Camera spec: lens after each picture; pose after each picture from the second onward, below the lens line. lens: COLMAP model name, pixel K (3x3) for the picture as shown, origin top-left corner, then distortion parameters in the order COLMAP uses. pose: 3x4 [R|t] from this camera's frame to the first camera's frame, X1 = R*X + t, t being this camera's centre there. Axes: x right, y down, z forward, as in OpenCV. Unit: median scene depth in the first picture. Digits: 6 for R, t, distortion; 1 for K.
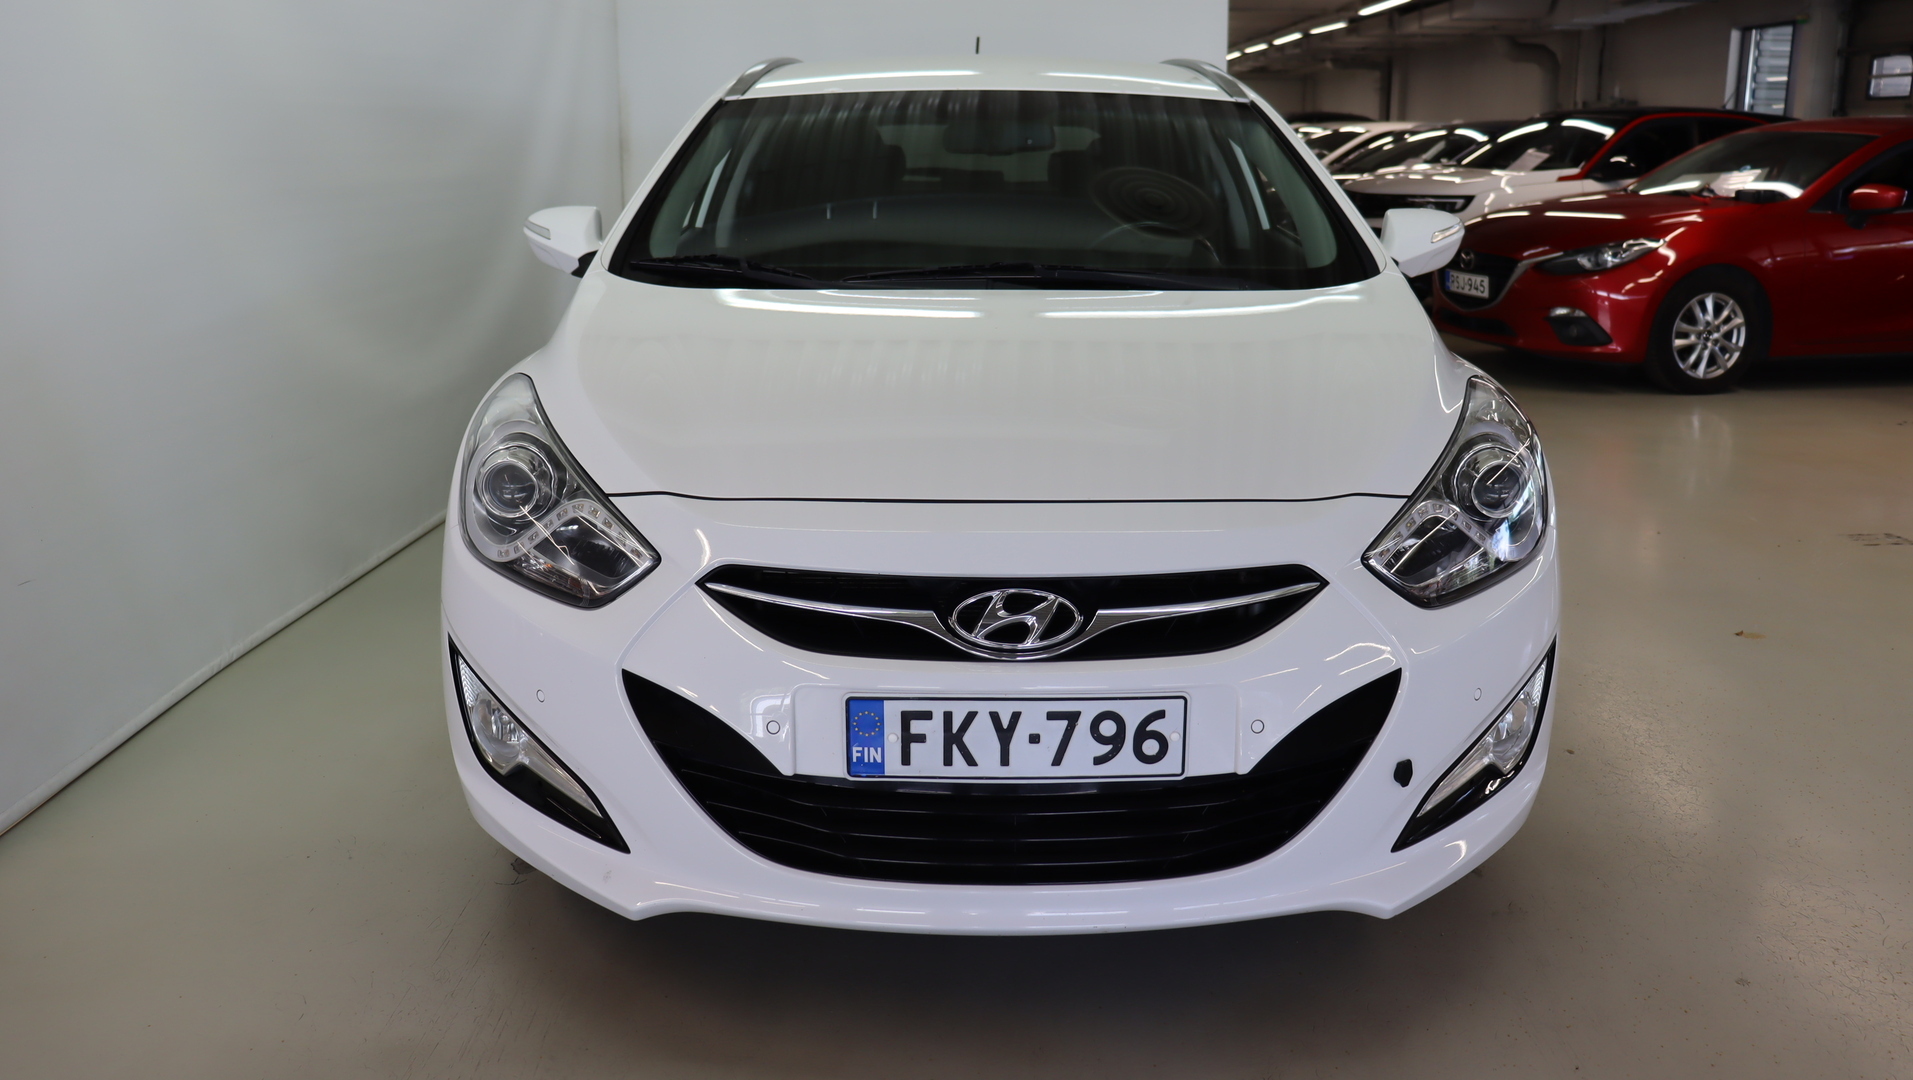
lens RADIAL K [[1576.9, 0, 943.4], [0, 1576.9, 525.9], [0, 0, 1]] dist [-0.169091, 0.121948]
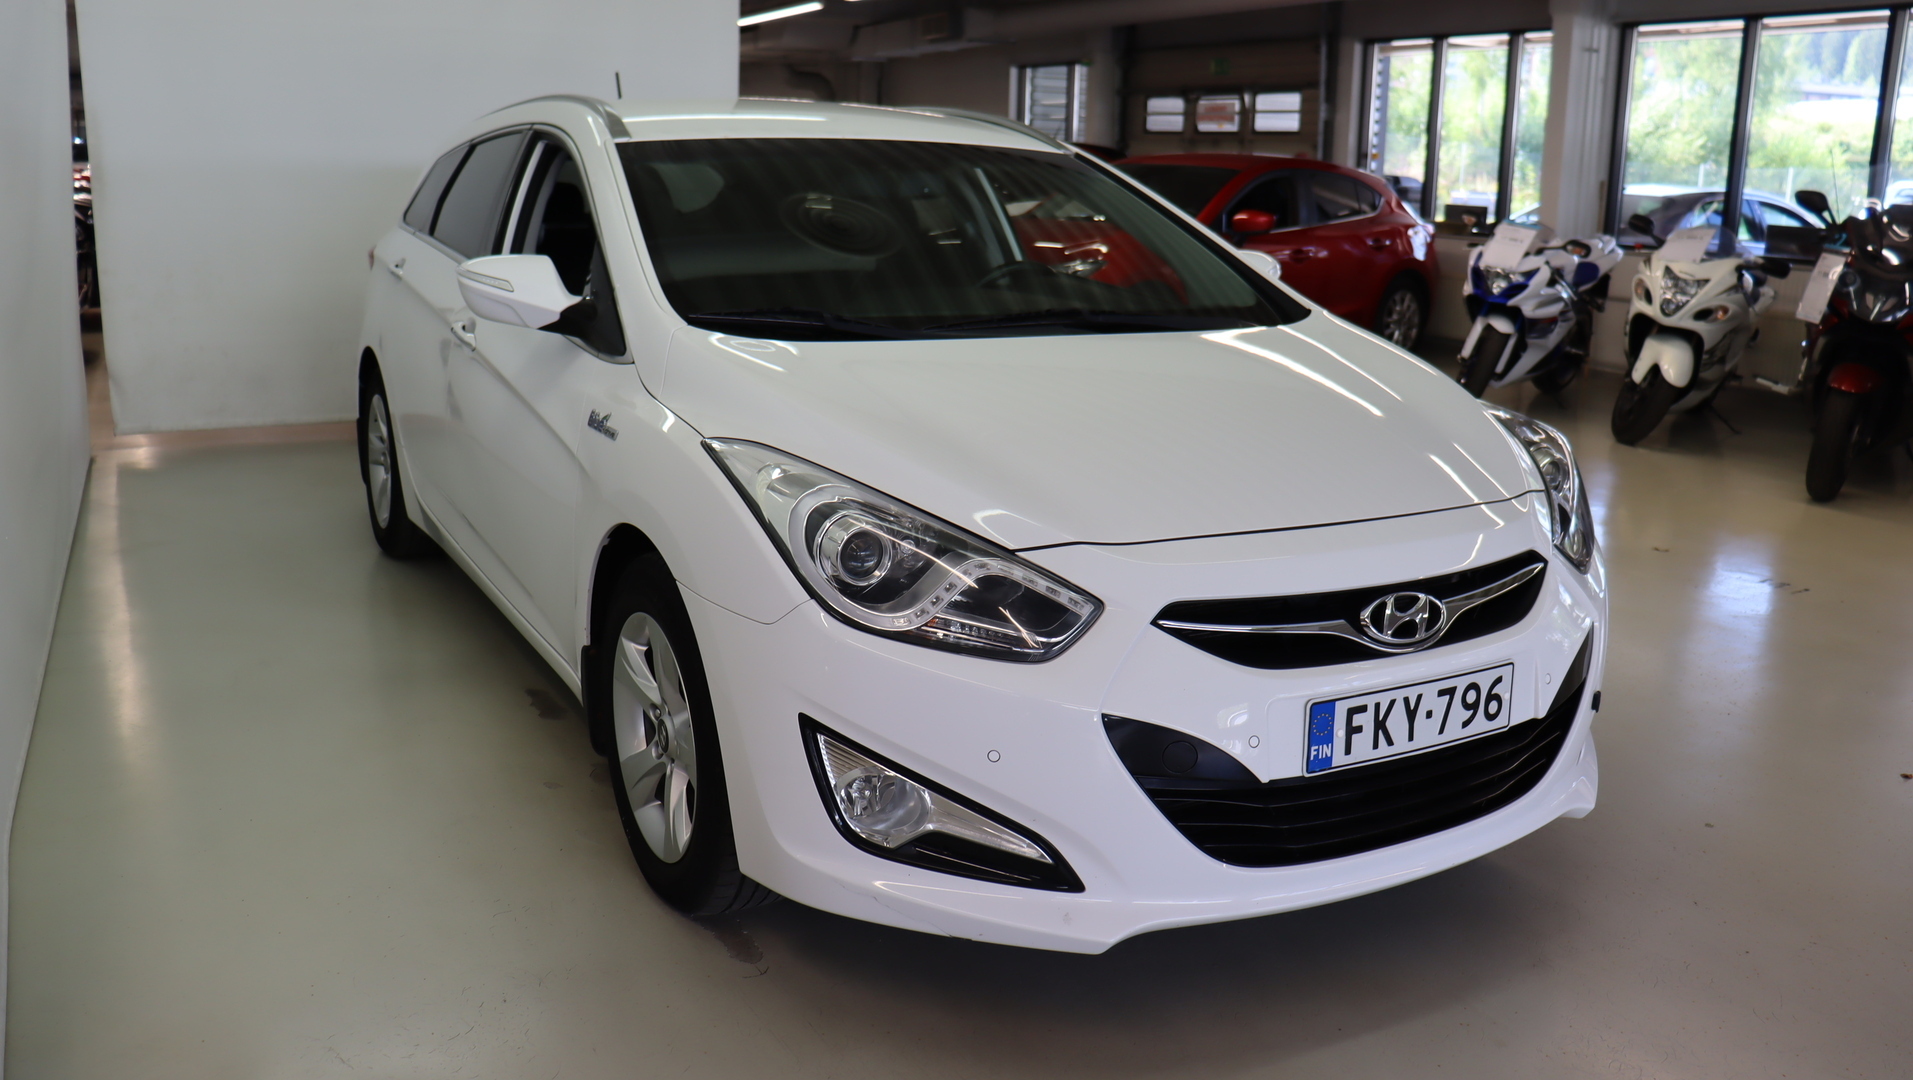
lens RADIAL K [[1576.9, 0, 961.0], [0, 1576.9, 534.6], [0, 0, 1]] dist [-0.169091, 0.121948]
pose [[0.865399, -0.091571, 0.492645, -0.822837], [0.094633, 0.995335, 0.018774, -0.057837], [-0.492066, 0.030373, 0.870028, 0.137327]]
